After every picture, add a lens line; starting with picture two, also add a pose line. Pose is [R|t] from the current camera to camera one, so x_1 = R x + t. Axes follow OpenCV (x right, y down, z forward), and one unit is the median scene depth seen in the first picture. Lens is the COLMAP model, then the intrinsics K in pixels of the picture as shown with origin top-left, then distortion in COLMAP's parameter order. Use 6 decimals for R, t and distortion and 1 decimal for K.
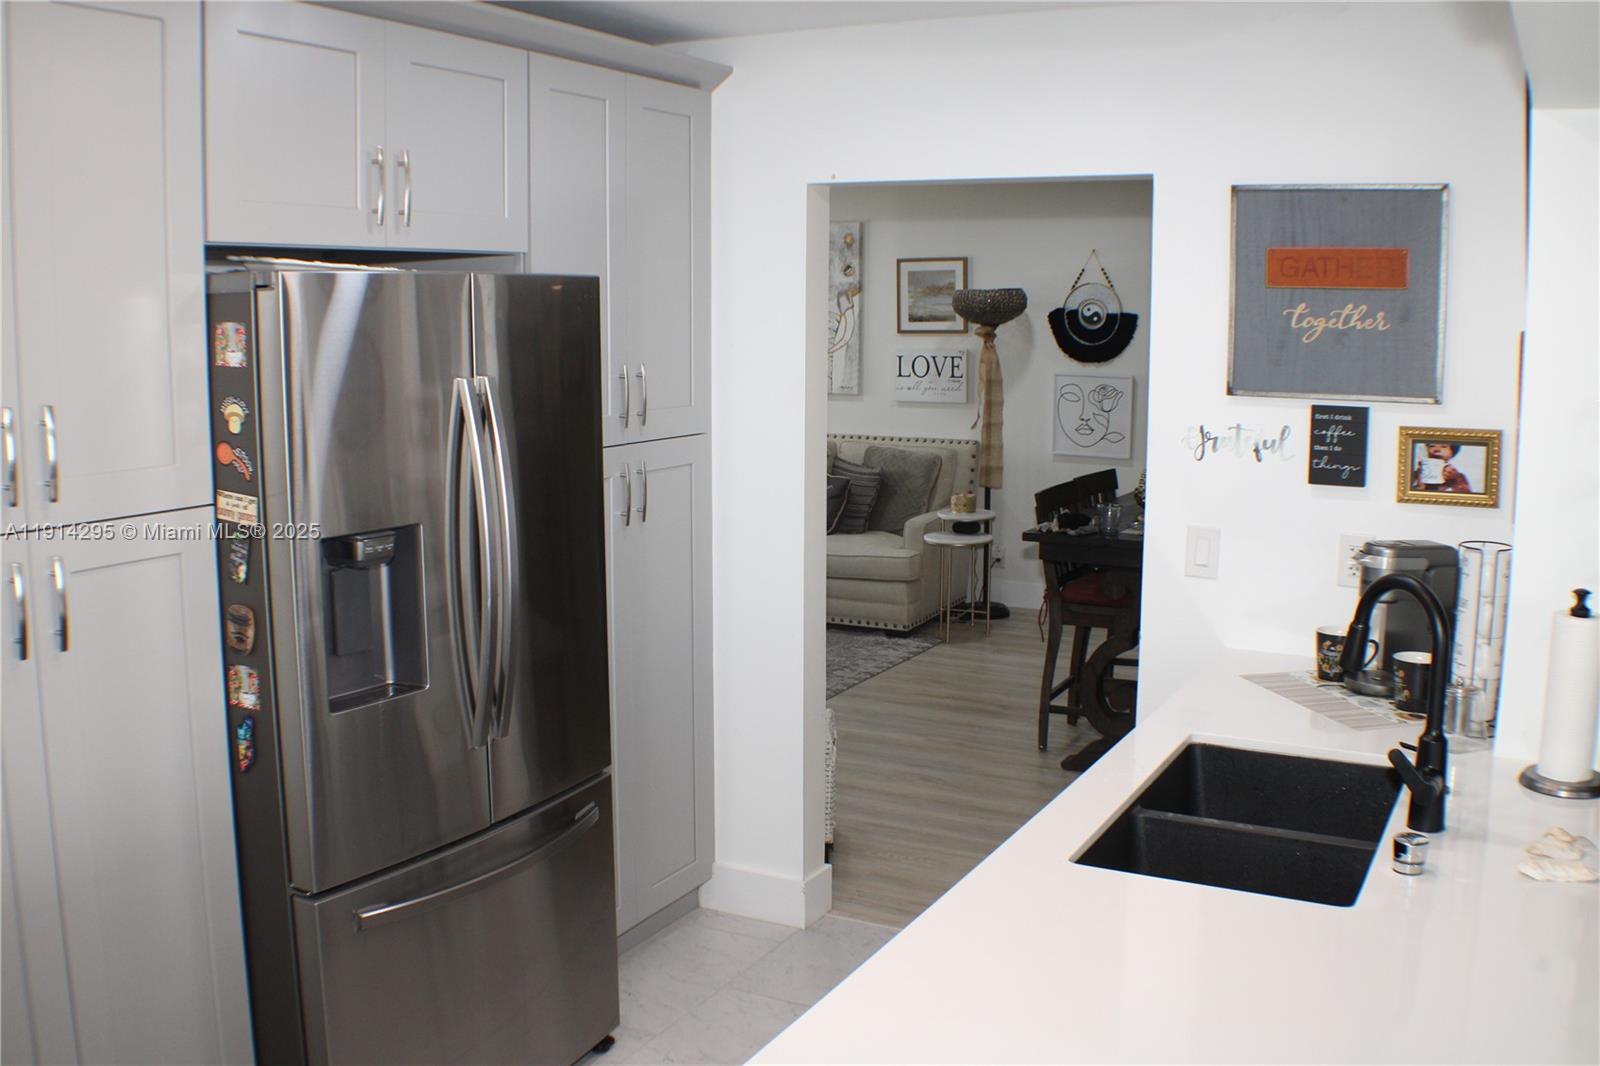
lens RADIAL K [[1497.5, 0, 794.4], [0, 1497.5, 534.3], [0, 0, 1]] dist [-0.158618, 0.000000]
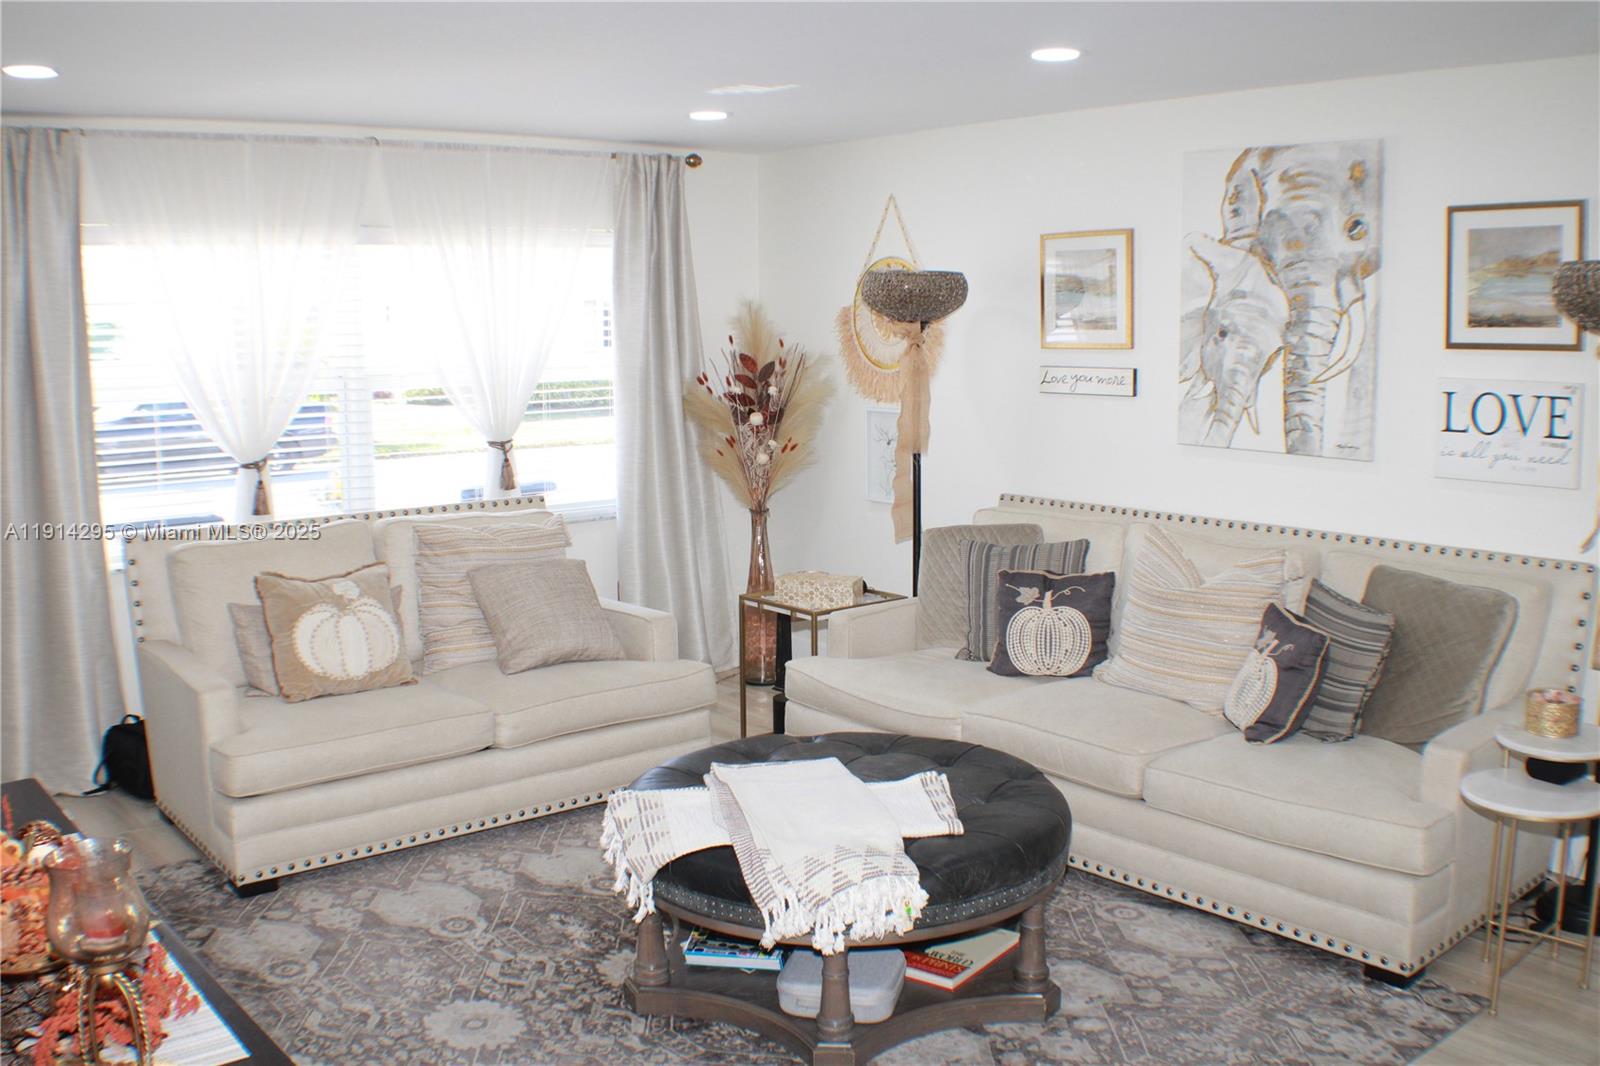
lens RADIAL K [[1497.5, 0, 804.4], [0, 1497.5, 540.6], [0, 0, 1]] dist [-0.158618, 0.000000]
pose [[0.925278, 0.051606, -0.375761, 0.057415], [-0.051190, 0.998627, 0.011098, -0.064273], [0.375818, 0.008967, 0.926650, 0.465041]]
